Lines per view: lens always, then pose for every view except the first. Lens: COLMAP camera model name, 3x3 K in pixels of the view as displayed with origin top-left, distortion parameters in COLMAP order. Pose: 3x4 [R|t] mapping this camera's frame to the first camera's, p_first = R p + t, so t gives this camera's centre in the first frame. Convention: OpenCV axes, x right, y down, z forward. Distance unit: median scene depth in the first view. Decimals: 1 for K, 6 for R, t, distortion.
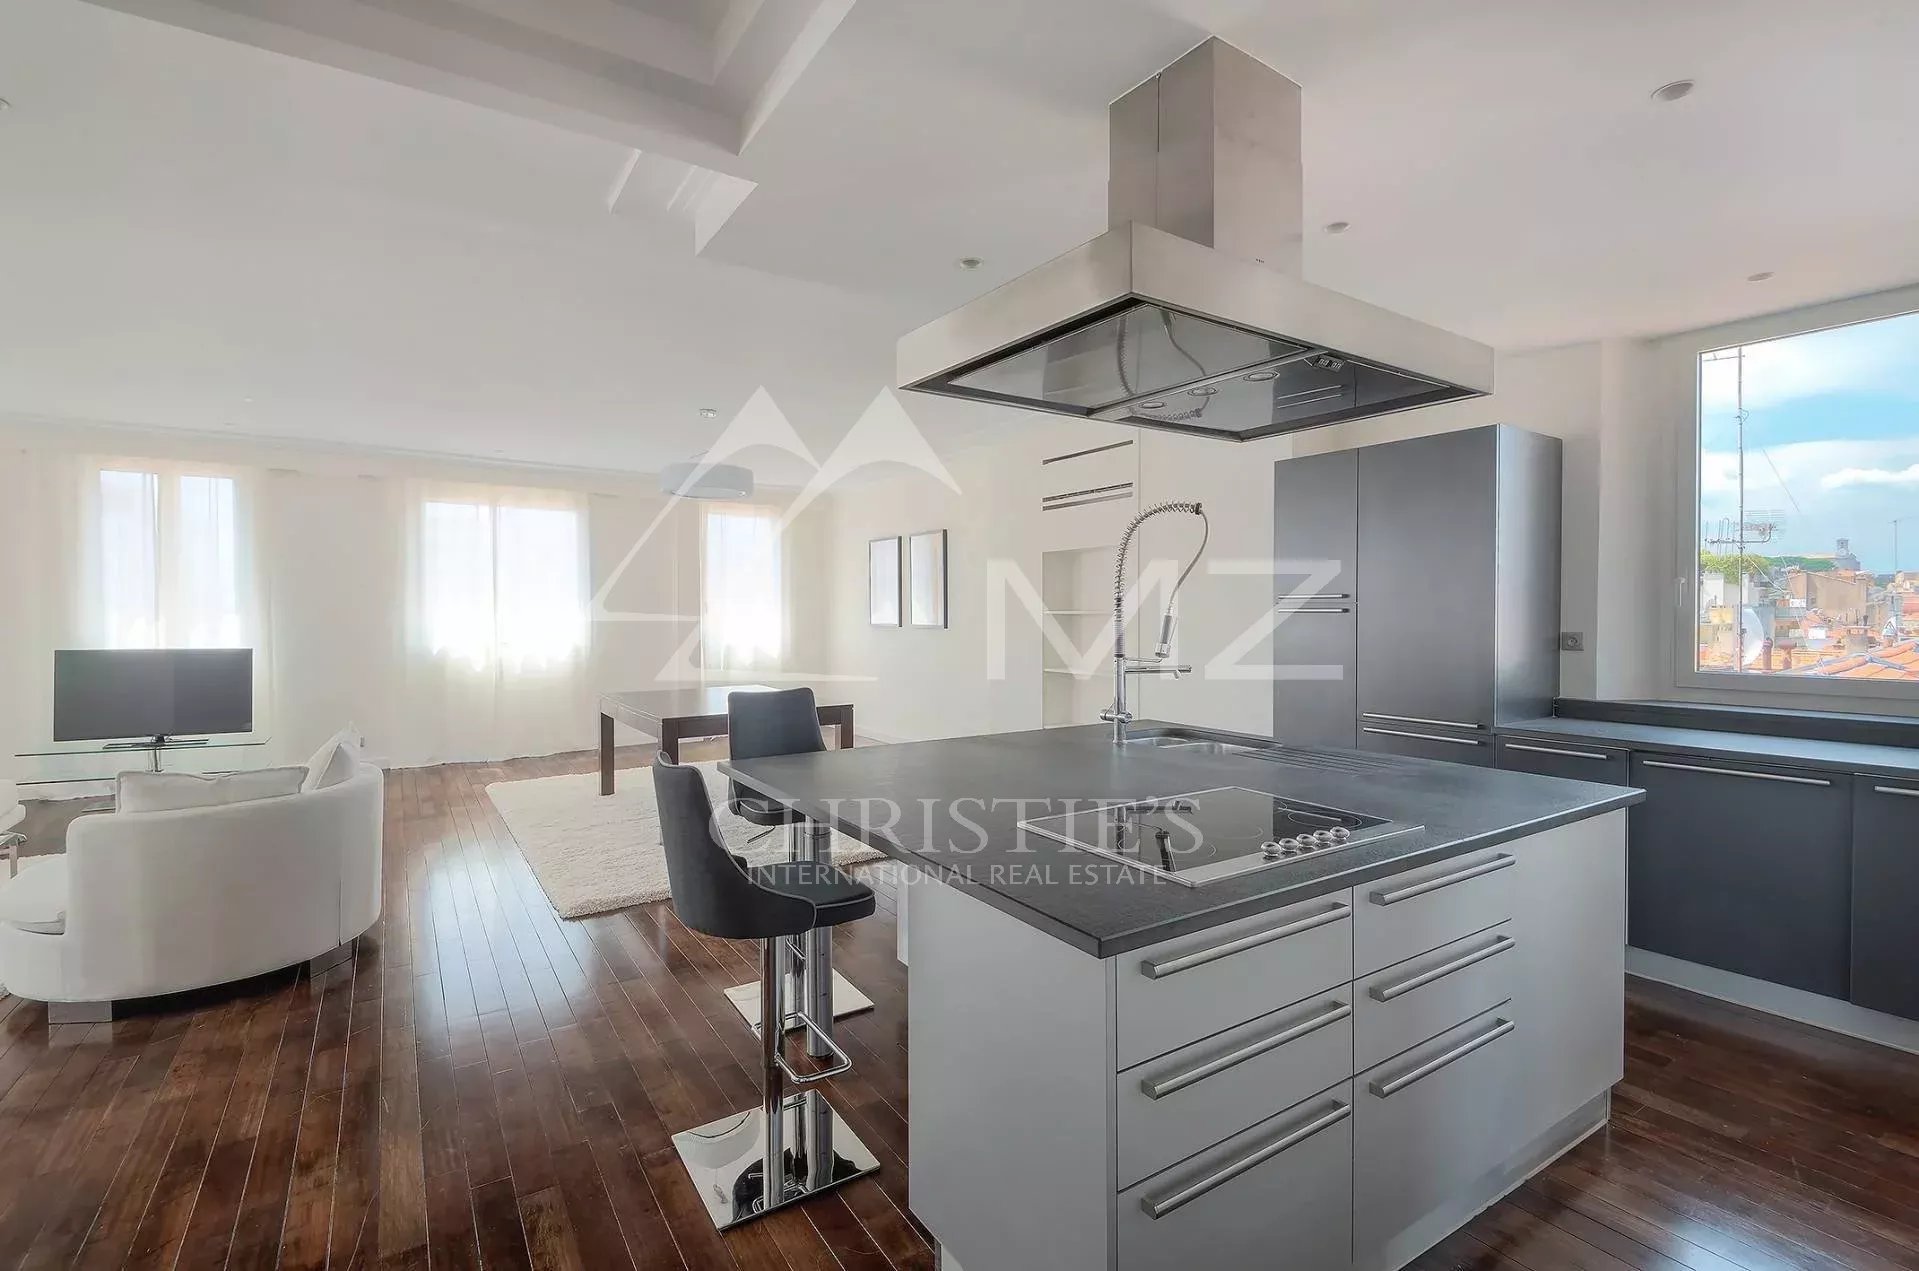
lens RADIAL K [[873.9, 0, 959.5], [0, 873.9, 635.5], [0, 0, 1]] dist [-0.000098, -0.000588]
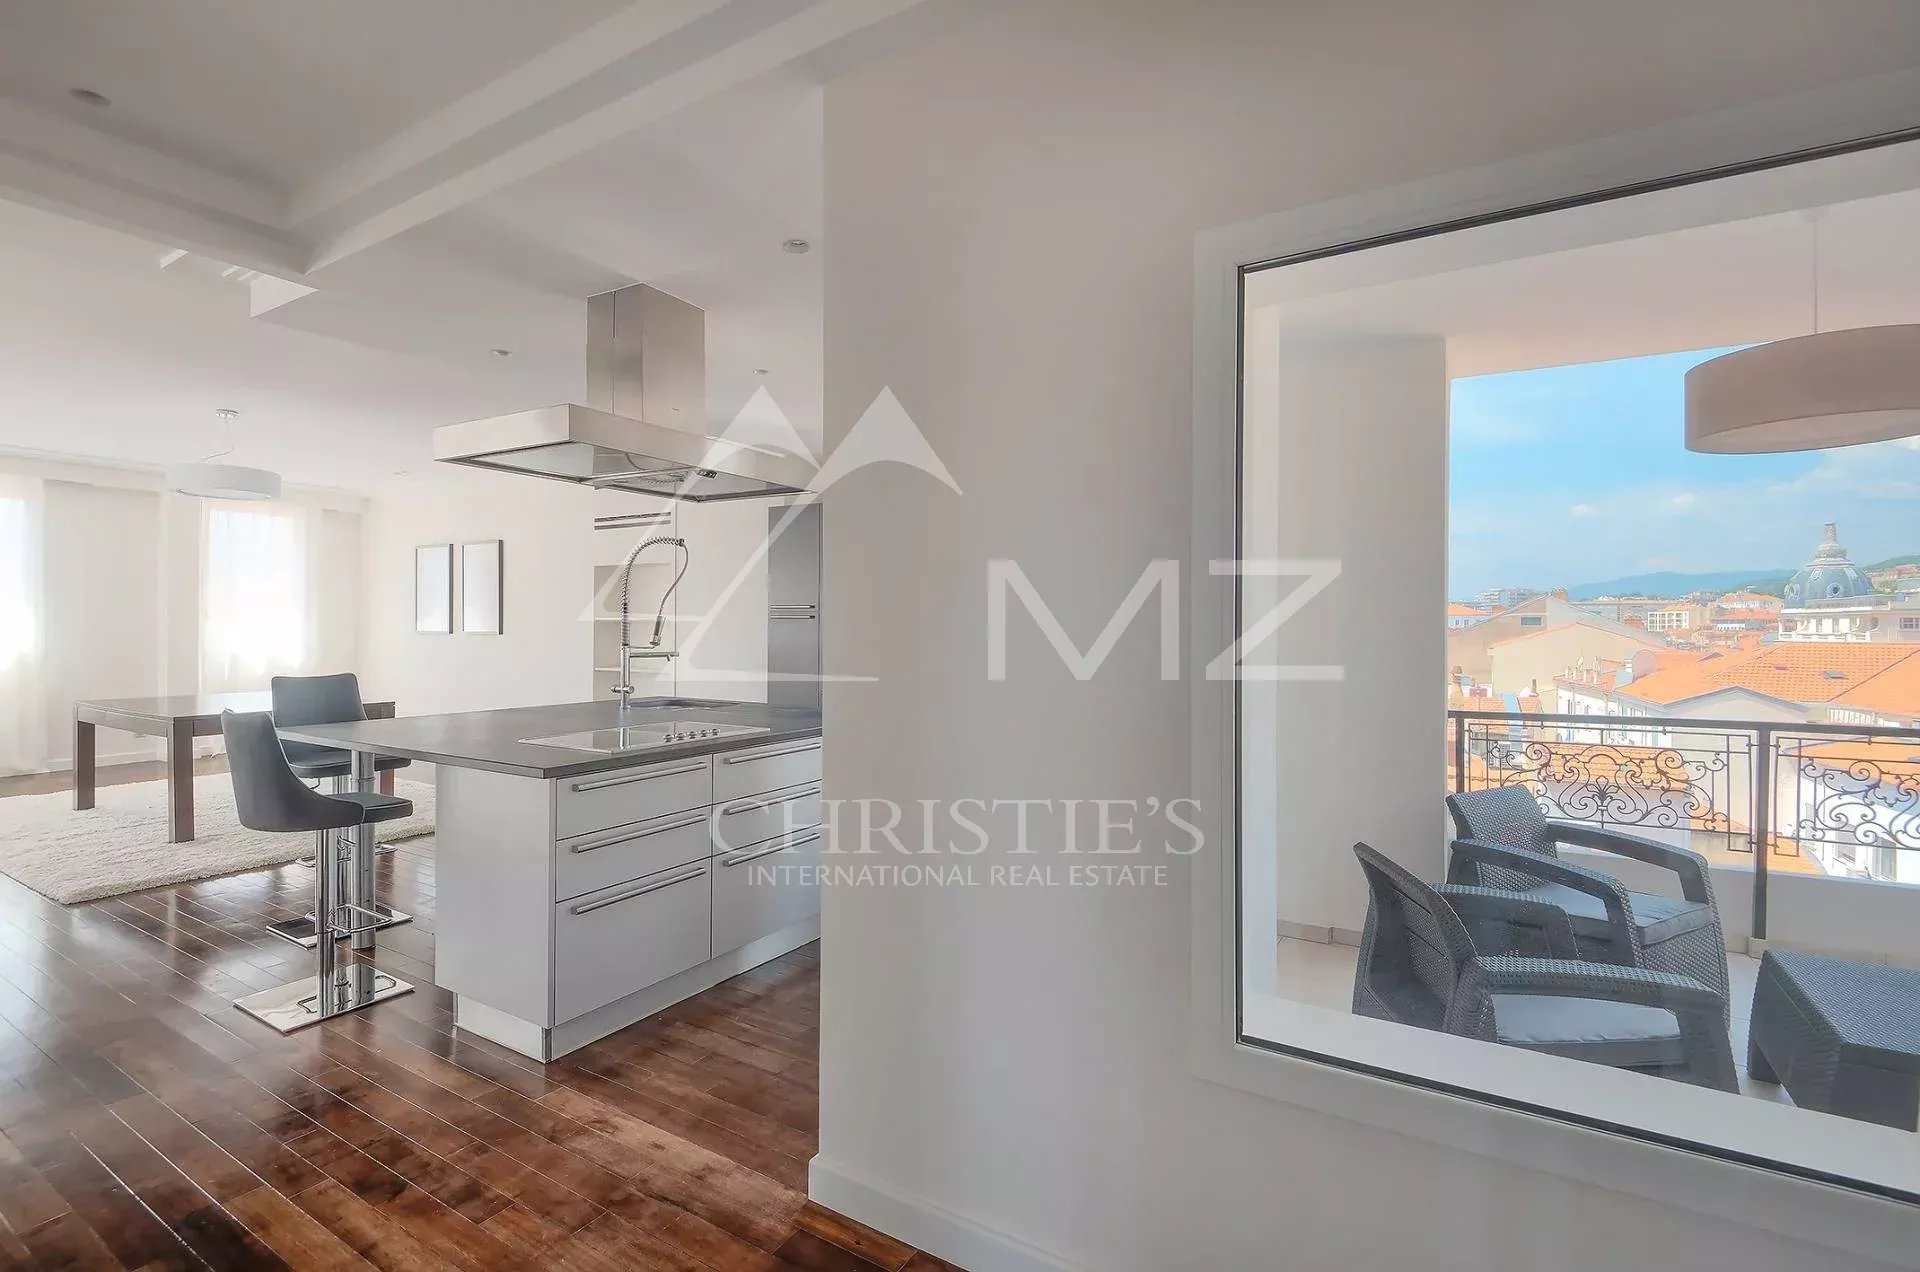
lens RADIAL K [[874.3, 0, 960.0], [0, 874.3, 636.0], [0, 0, 1]] dist [-0.000098, -0.000588]
pose [[0.899097, 0.001549, 0.437746, 0.044633], [0.005855, 0.999862, -0.015563, 0.027543], [-0.437710, 0.016556, 0.898964, -0.399493]]
